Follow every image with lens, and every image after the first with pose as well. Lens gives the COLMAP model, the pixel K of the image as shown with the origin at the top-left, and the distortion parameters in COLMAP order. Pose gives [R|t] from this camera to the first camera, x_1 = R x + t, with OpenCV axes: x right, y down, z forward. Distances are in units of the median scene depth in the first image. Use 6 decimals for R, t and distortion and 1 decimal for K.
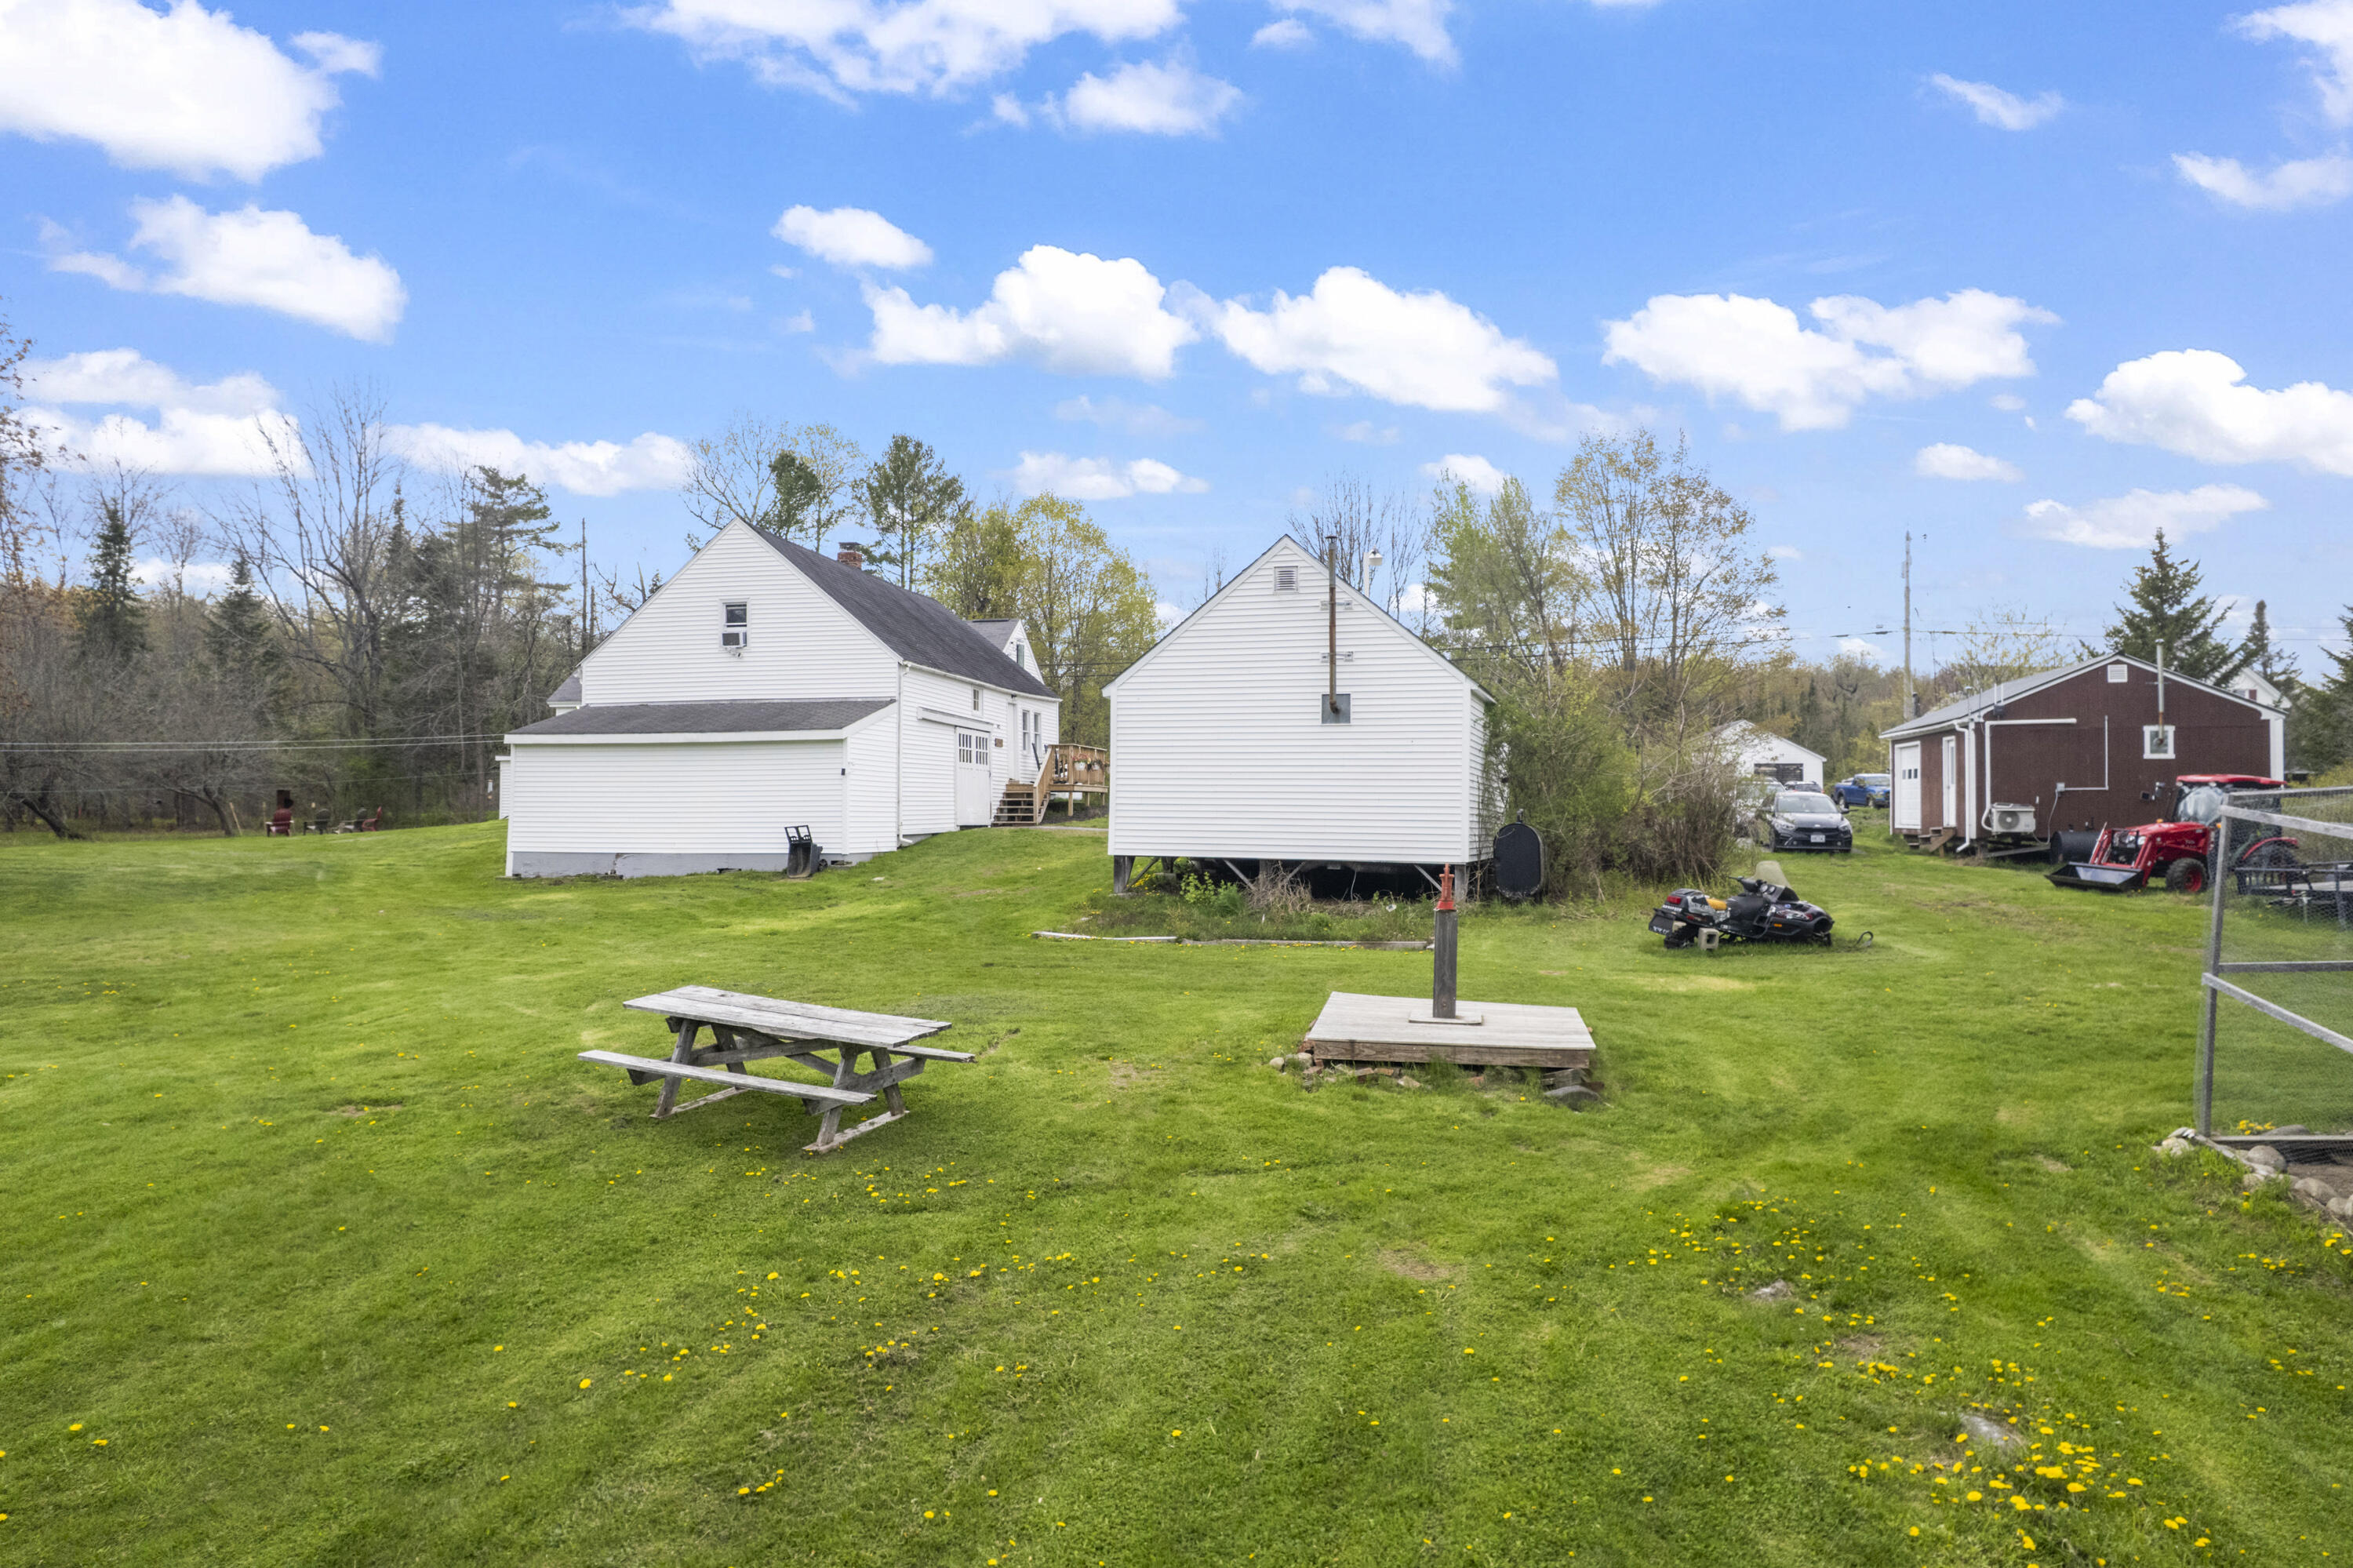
lens RADIAL K [[1504.9, 0, 1181.8], [0, 1504.9, 788.7], [0, 0, 1]] dist [-0.066076, 0.057814]
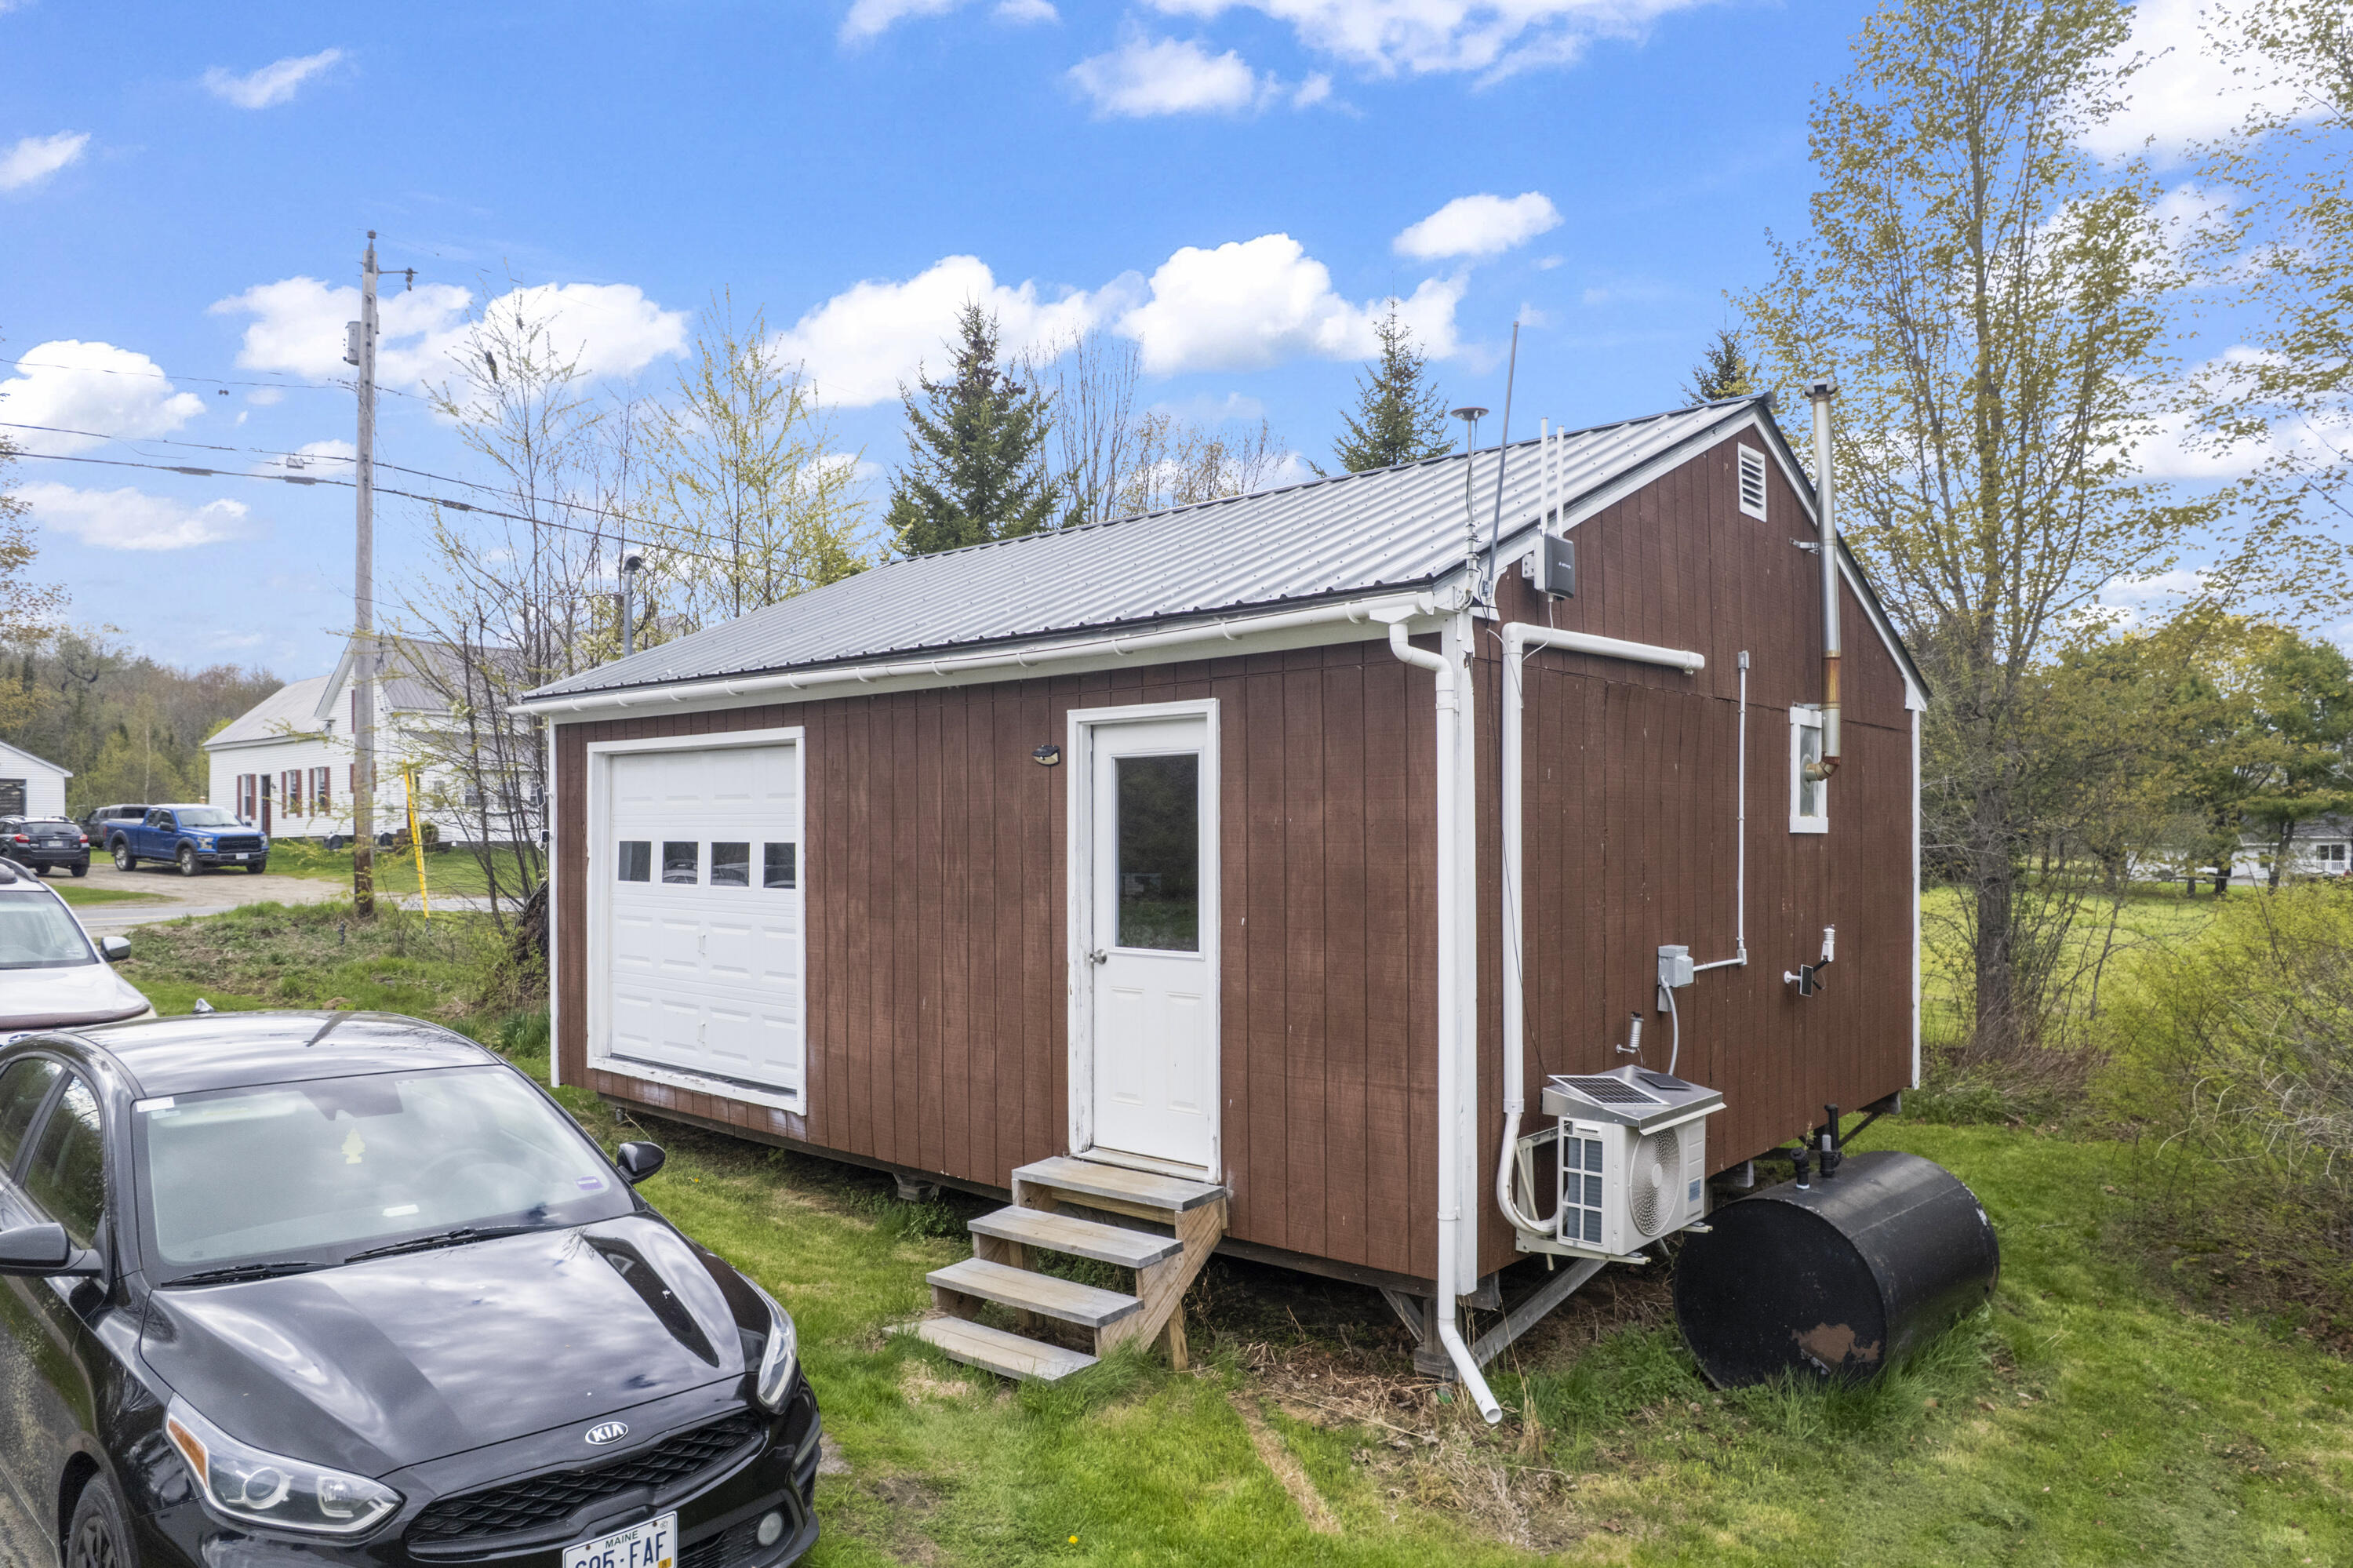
lens RADIAL K [[1504.9, 0, 1181.8], [0, 1504.9, 788.7], [0, 0, 1]] dist [-0.066076, 0.057814]
pose [[0.476994, 0.003346, 0.878900, 0.238055], [0.006222, 0.999955, -0.007184, -0.015480], [-0.878885, 0.008895, 0.476951, 0.627916]]
